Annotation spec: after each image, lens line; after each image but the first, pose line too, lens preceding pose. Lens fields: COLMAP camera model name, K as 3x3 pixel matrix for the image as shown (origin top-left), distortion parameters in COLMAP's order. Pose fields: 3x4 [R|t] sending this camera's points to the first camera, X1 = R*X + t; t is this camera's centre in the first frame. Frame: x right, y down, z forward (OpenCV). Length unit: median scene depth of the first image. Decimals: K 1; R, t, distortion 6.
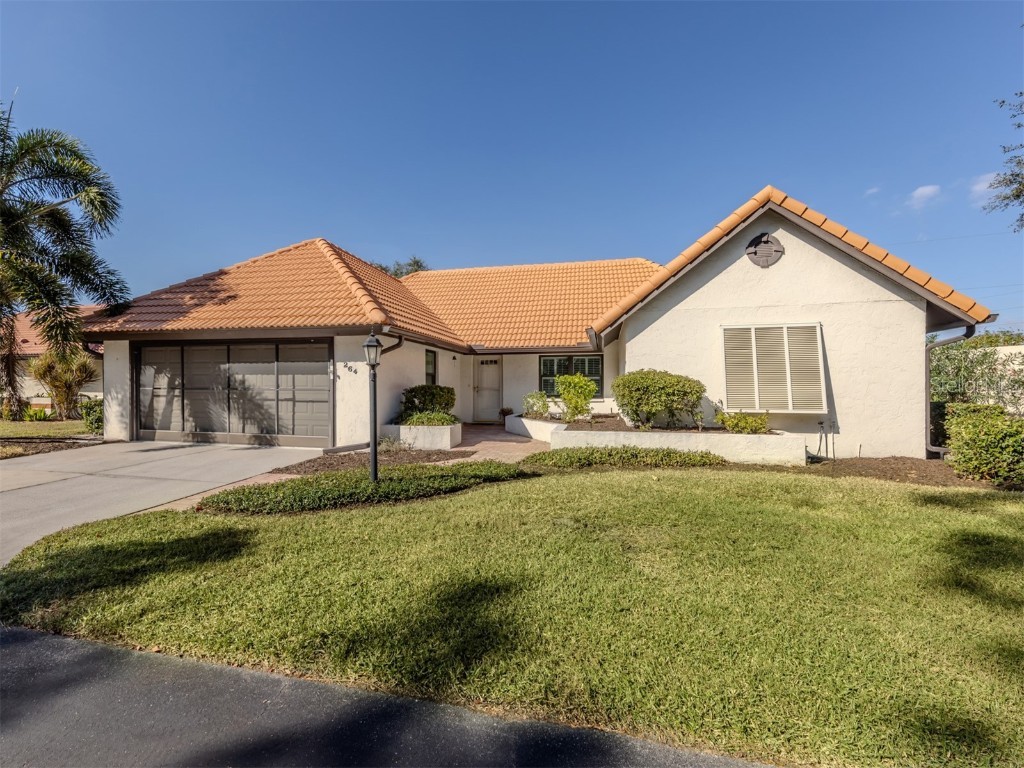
lens RADIAL K [[601.2, 0, 512.0], [0, 601.2, 384.0], [0, 0, 1]] dist [0.000569, 0.000047]
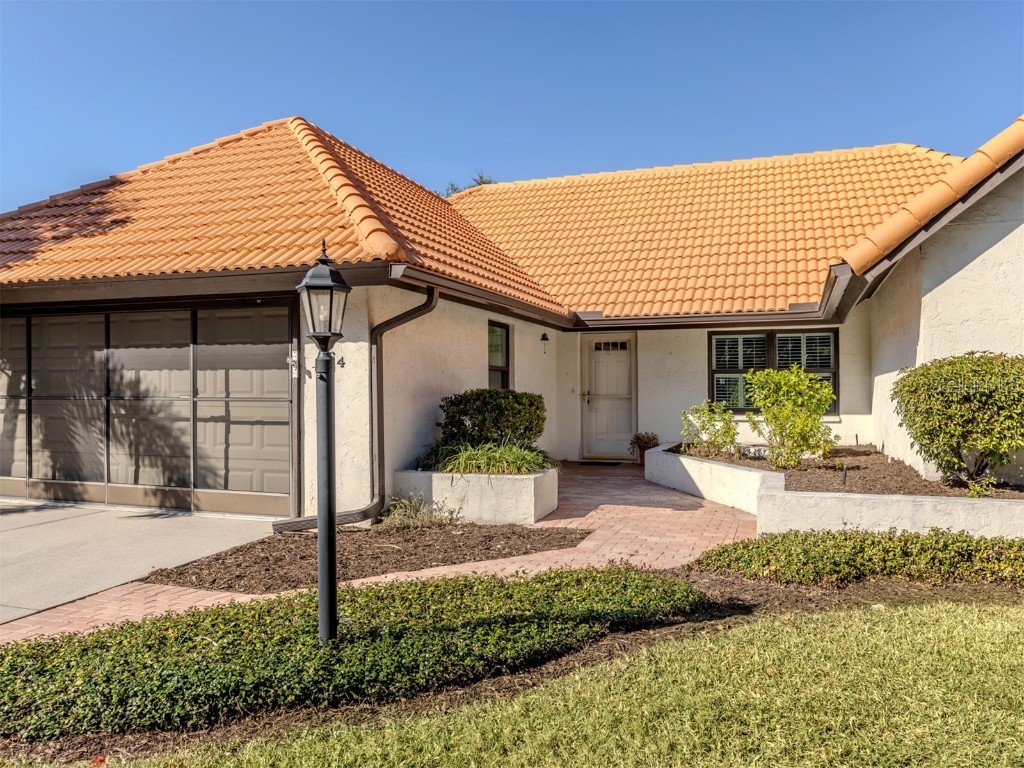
lens RADIAL K [[801.3, 0, 517.3], [0, 801.3, 365.2], [0, 0, 1]] dist [0.004791, 0.006972]
pose [[0.990201, -0.005949, -0.139521, -0.026806], [0.002016, 0.999597, -0.028319, 0.000320], [0.139633, 0.027761, 0.989814, 0.363883]]
